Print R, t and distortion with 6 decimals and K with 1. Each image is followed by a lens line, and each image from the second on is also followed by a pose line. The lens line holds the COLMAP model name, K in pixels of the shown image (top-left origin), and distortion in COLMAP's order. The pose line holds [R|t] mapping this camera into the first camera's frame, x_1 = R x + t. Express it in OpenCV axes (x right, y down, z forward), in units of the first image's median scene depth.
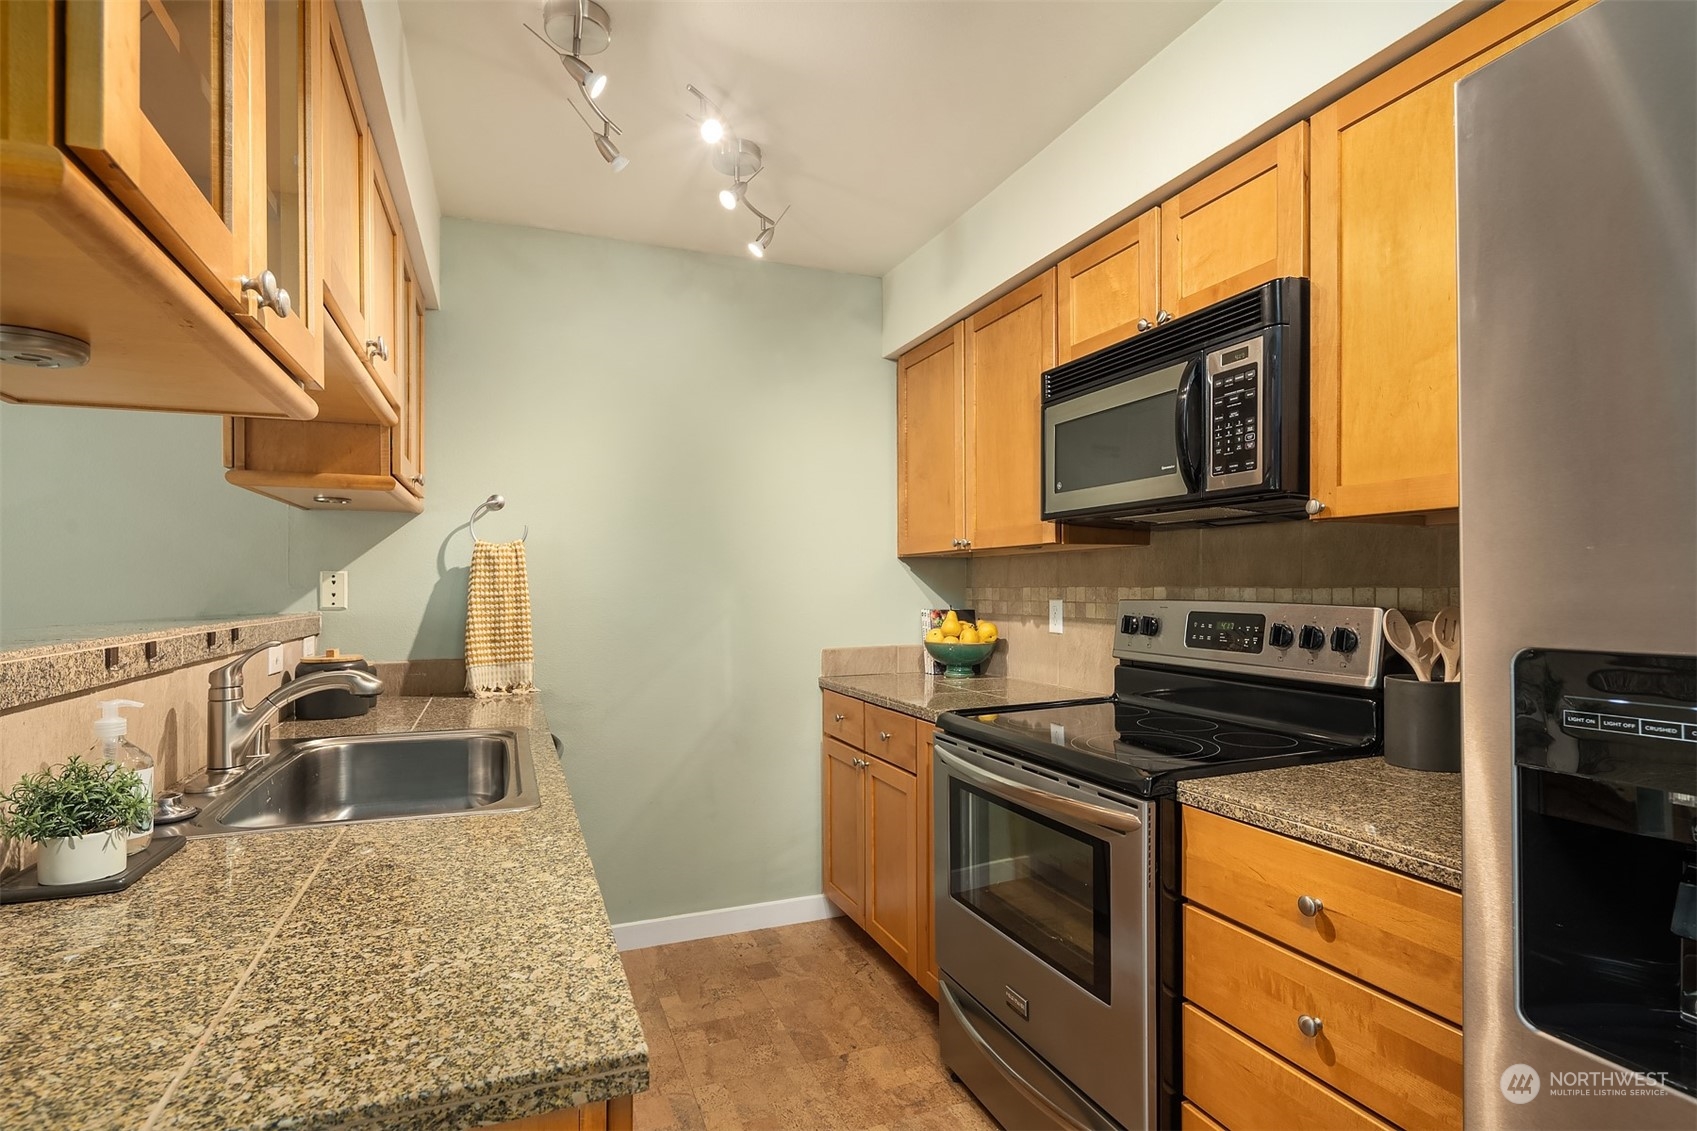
lens RADIAL K [[841.5, 0, 843.0], [0, 841.5, 564.7], [0, 0, 1]] dist [0.003011, -0.004221]
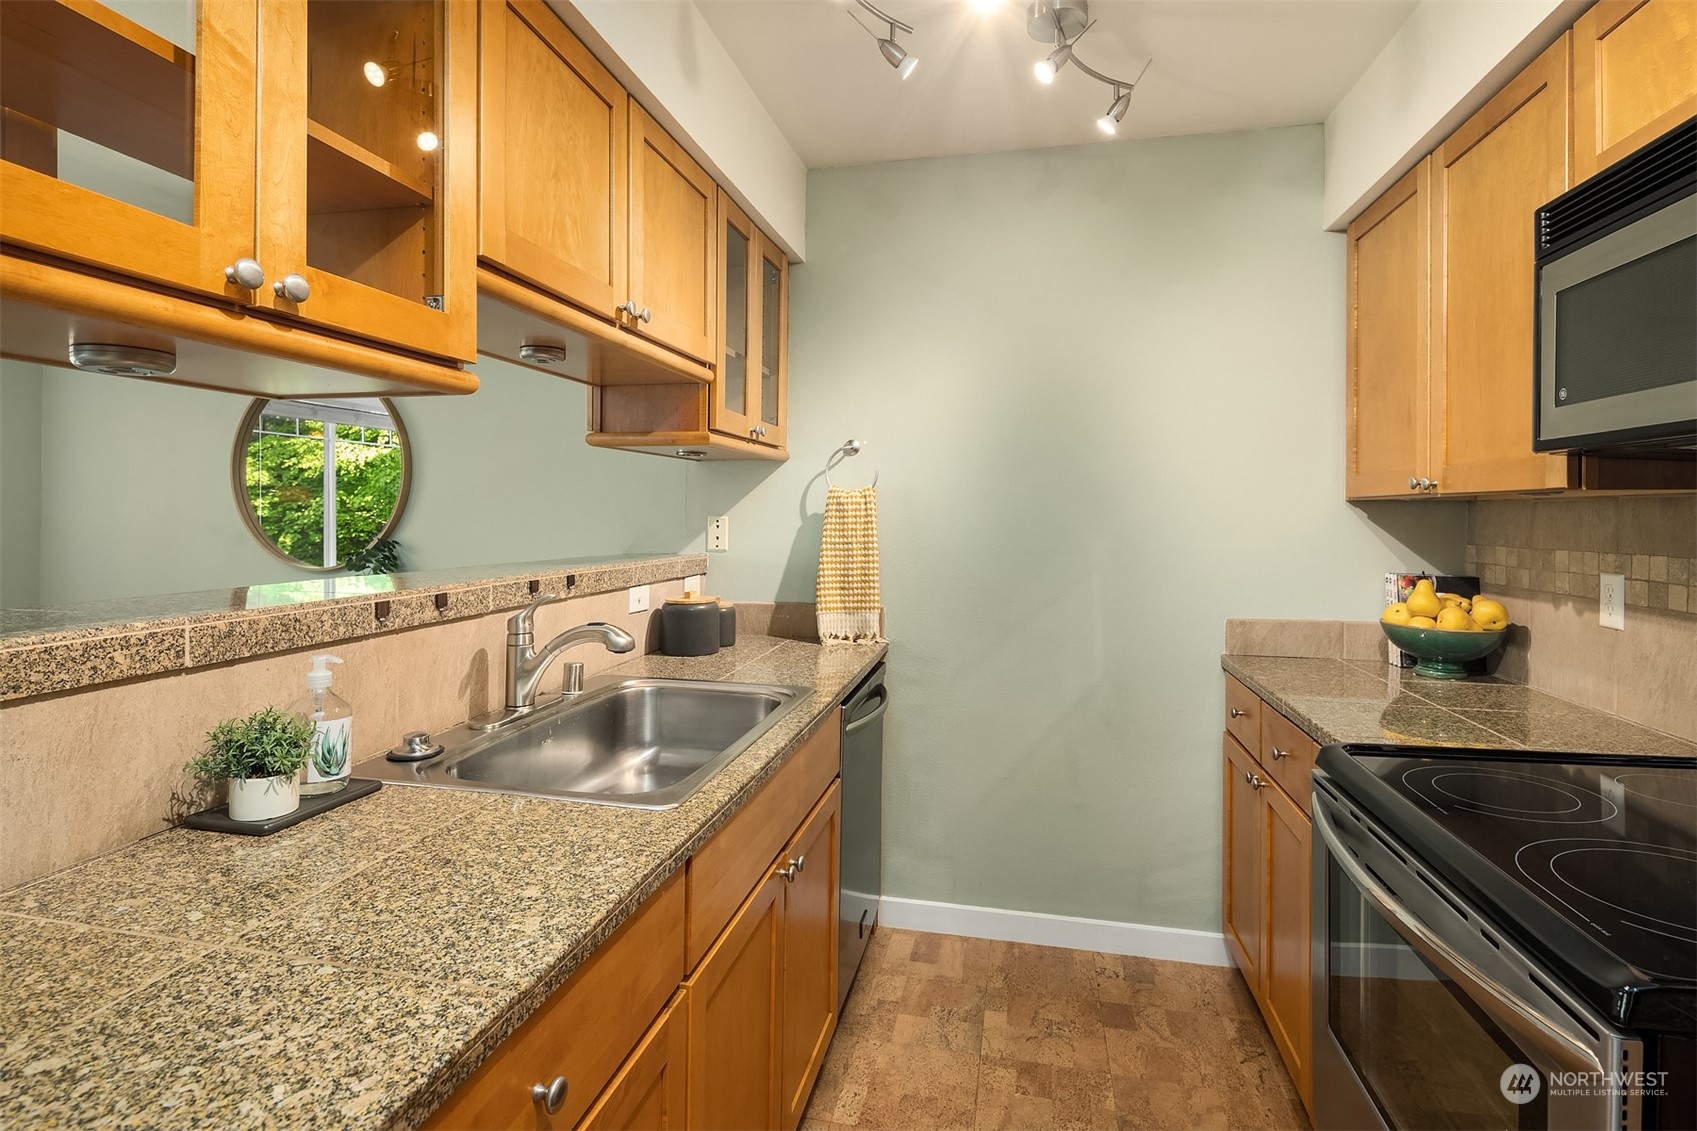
lens RADIAL K [[841.5, 0, 840.5], [0, 841.5, 495.5], [0, 0, 1]] dist [0.003011, -0.004221]
pose [[0.824408, -0.002054, -0.565992, 0.160048], [0.005459, 0.999976, 0.004322, -0.025361], [0.565969, -0.006653, 0.824399, 0.203720]]
